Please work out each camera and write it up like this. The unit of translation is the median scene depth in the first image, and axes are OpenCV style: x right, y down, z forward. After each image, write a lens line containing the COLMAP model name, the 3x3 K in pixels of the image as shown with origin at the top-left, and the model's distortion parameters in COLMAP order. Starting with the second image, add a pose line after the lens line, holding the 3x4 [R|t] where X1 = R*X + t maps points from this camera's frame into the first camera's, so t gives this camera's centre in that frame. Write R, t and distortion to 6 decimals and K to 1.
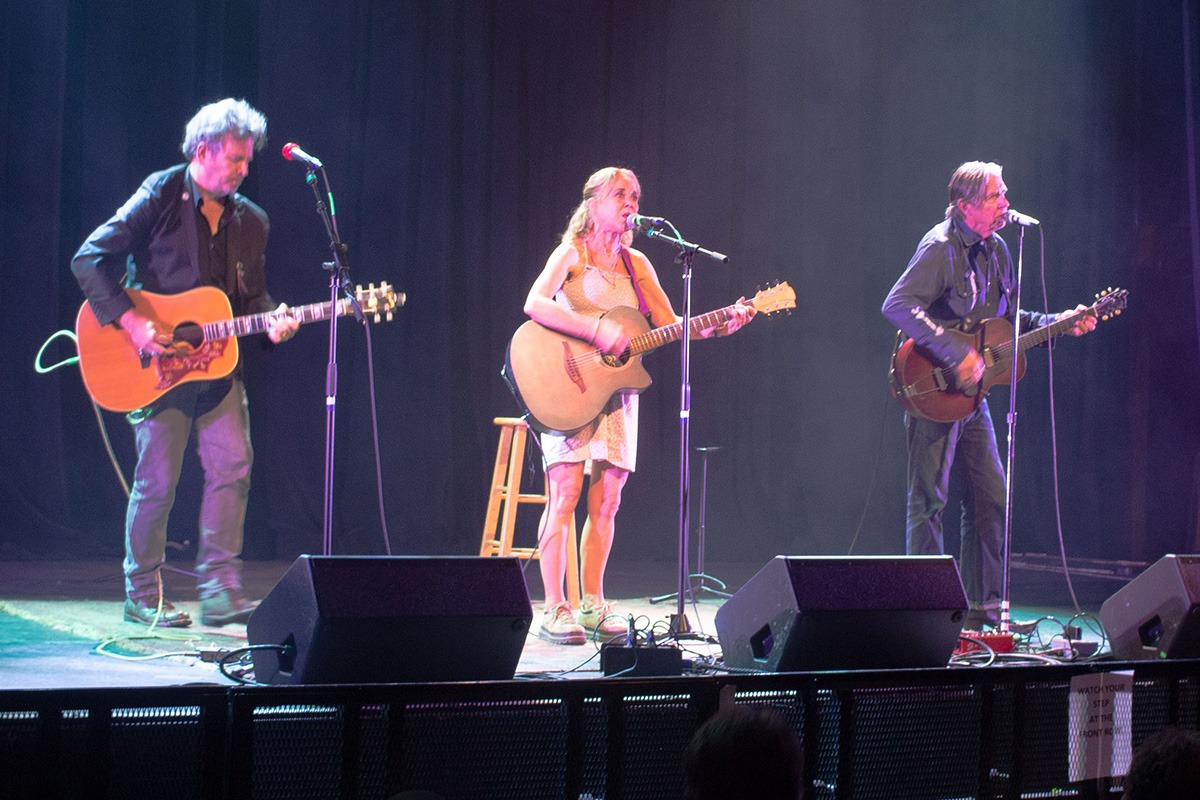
lens RADIAL K [[4741.6, 0, 601.9], [0, 4741.6, 401.1], [0, 0, 1]] dist [-0.040278, -0.129679]
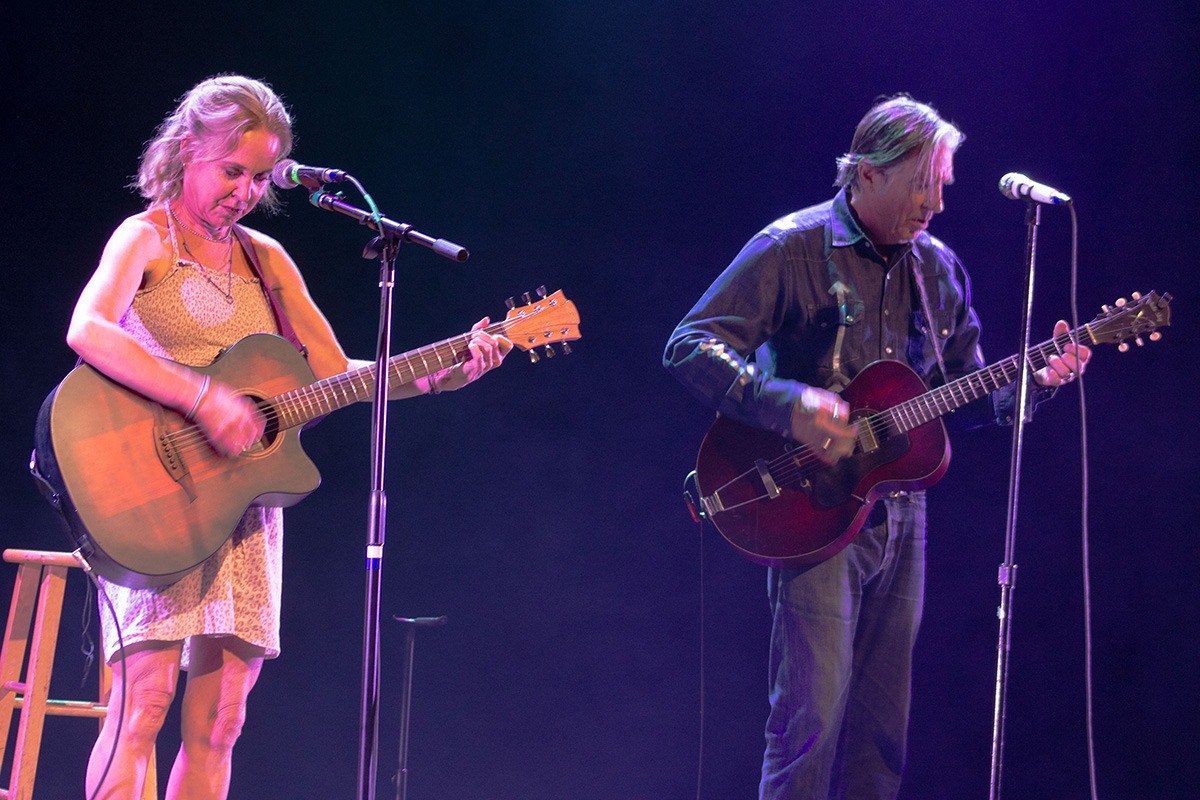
lens RADIAL K [[4741.6, 0, 601.9], [0, 4741.6, 401.1], [0, 0, 1]] dist [-0.040278, -0.129679]
pose [[0.997911, 0.025178, 0.059499, 0.011027], [-0.025443, 0.999669, 0.003701, -0.016117], [-0.059386, -0.005207, 0.998222, 0.483158]]
